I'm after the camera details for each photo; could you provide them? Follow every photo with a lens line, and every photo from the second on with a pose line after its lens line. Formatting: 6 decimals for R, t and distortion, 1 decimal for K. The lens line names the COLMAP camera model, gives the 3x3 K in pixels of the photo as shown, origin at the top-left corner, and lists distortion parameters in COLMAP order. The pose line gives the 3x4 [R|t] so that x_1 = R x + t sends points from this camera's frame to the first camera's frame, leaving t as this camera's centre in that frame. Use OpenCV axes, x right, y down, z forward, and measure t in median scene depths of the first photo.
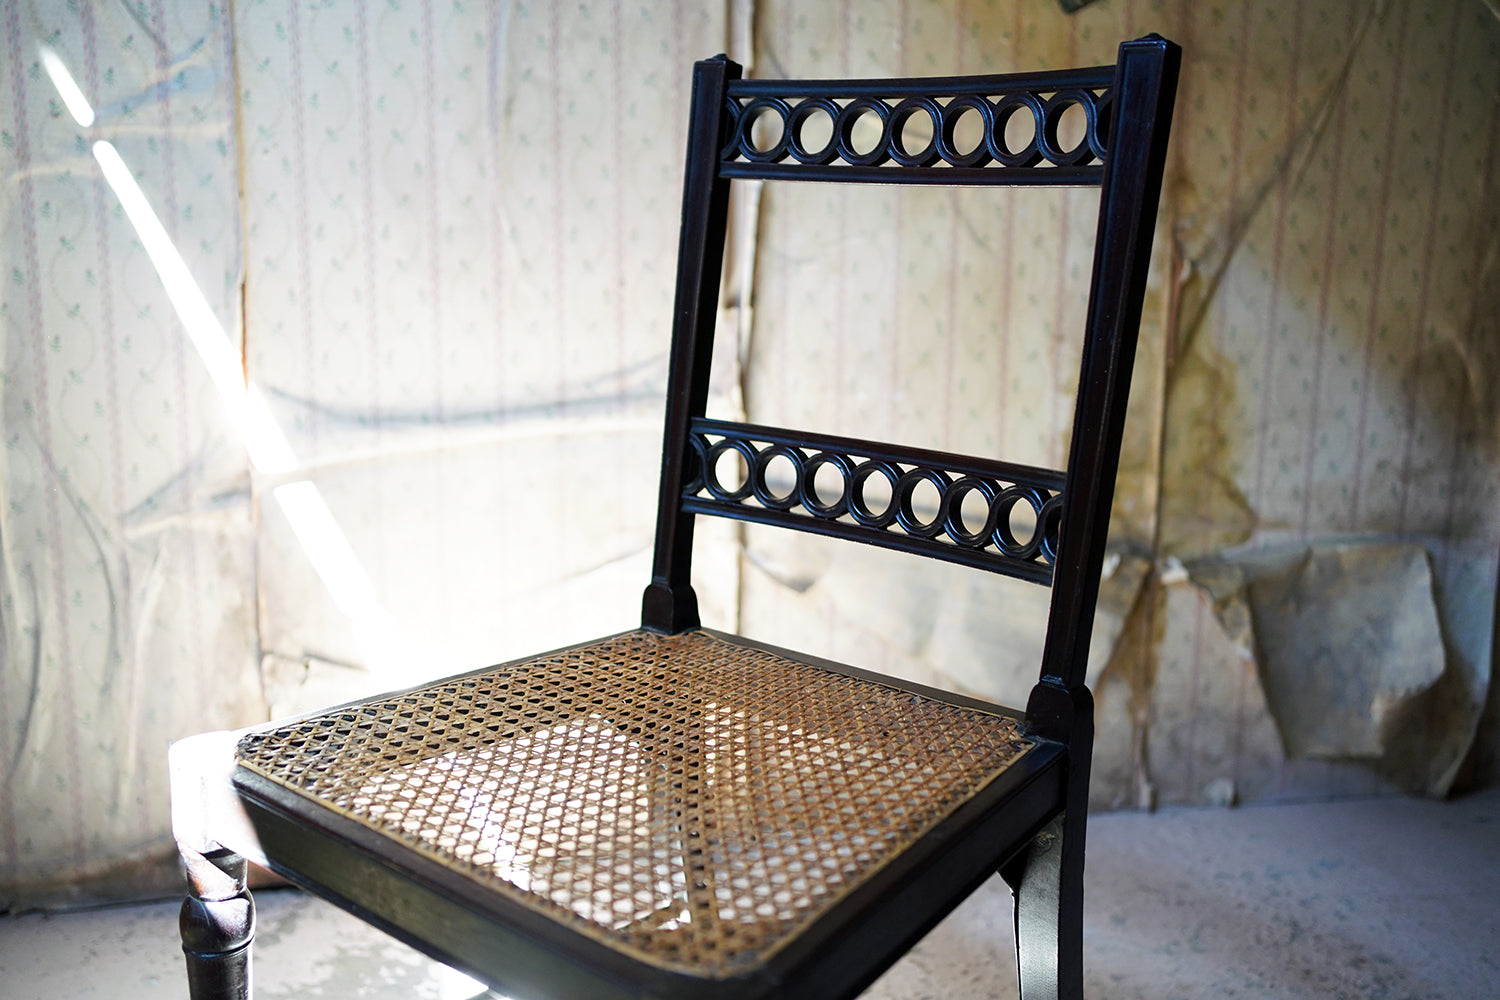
lens RADIAL K [[1526.0, 0, 756.3], [0, 1526.0, 497.1], [0, 0, 1]] dist [-0.031093, 0.164928]
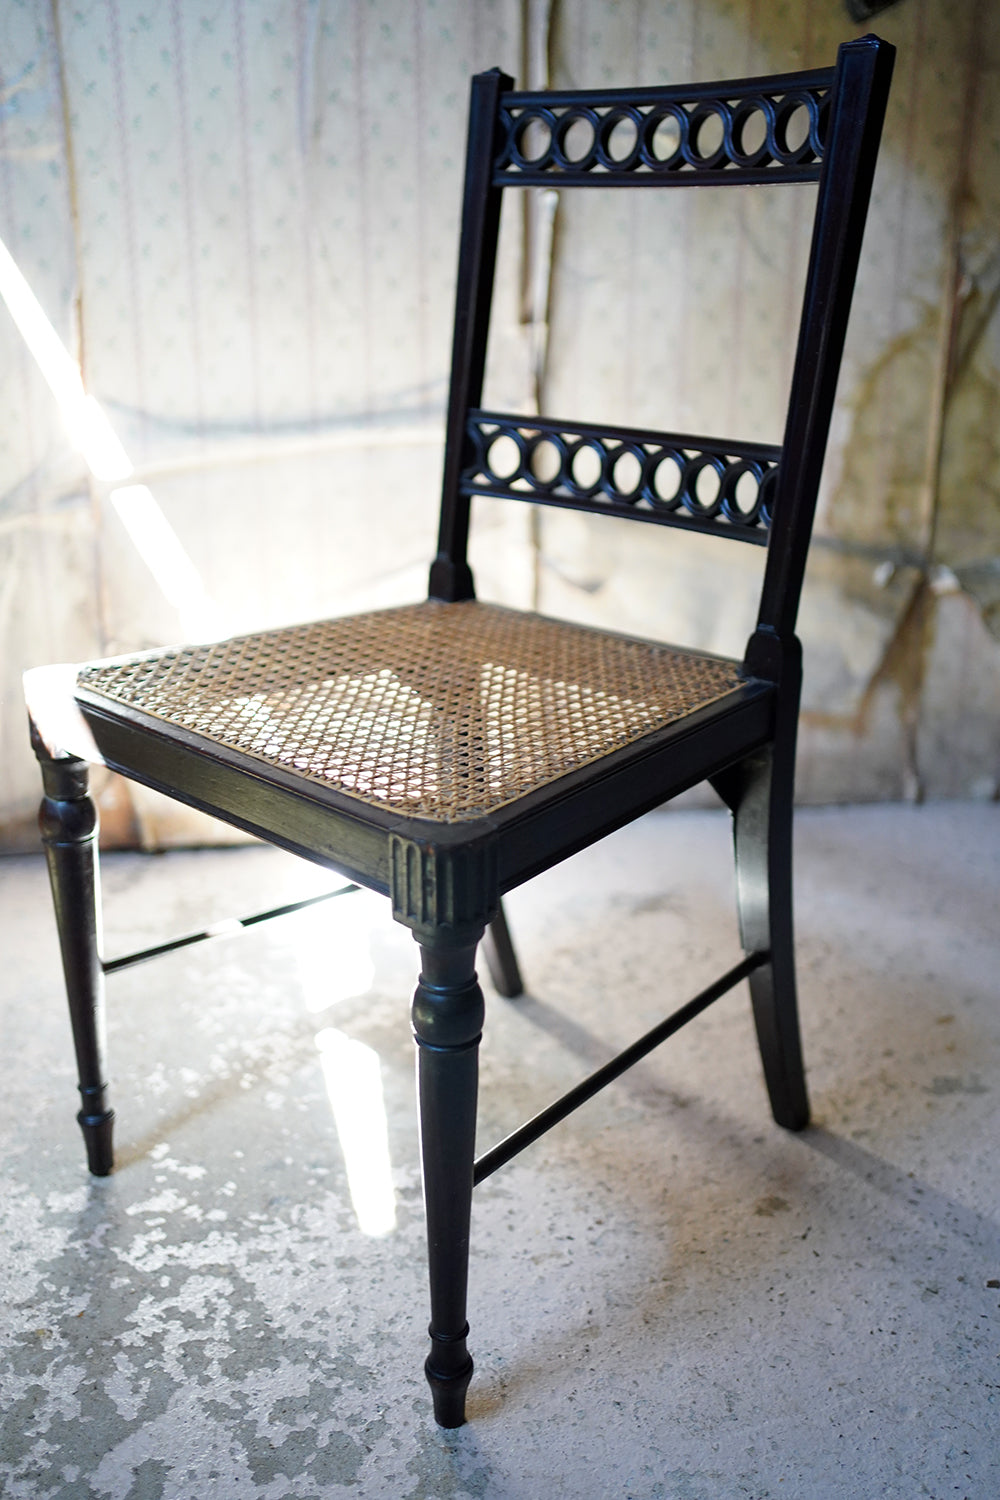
lens RADIAL K [[1526.0, 0, 504.5], [0, 1526.0, 763.4], [0, 0, 1]] dist [-0.031093, 0.164928]
pose [[0.997754, 0.014279, -0.065447, 0.044319], [-0.005500, 0.991182, 0.132395, 0.042009], [0.066761, -0.131738, 0.989034, -0.104795]]
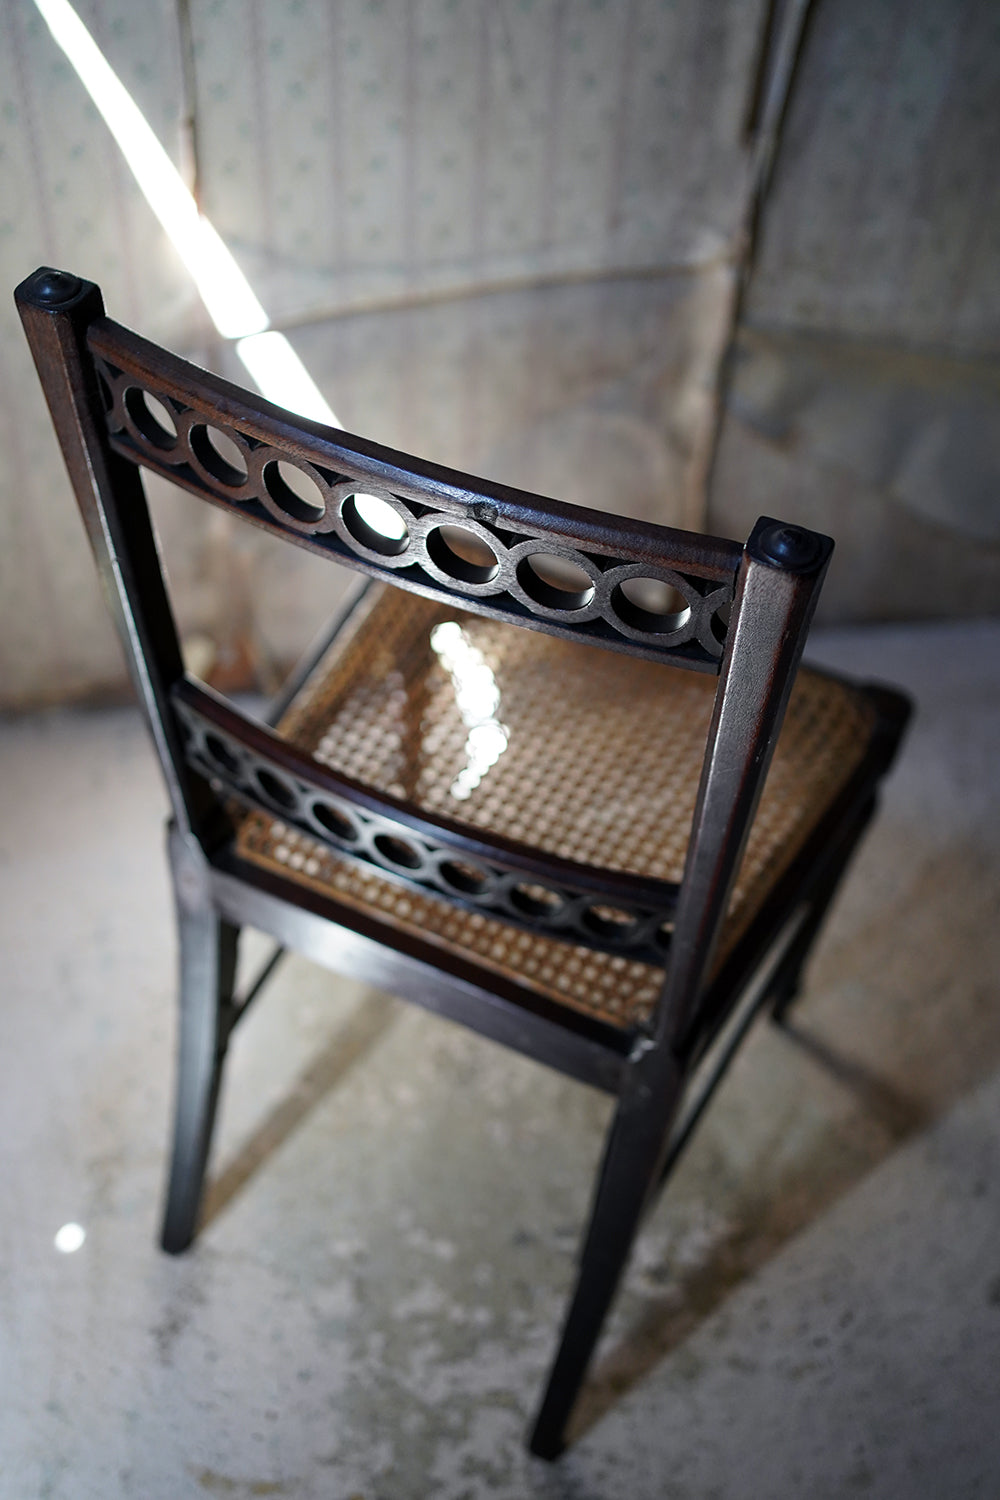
lens RADIAL K [[1520.9, 0, 500.9], [0, 1520.9, 759.3], [0, 0, 1]] dist [-0.023350, 0.143184]
pose [[0.999072, 0.042049, 0.009292, -0.154466], [-0.040349, 0.838621, 0.543219, -0.297206], [0.015049, -0.543090, 0.839539, 0.107461]]
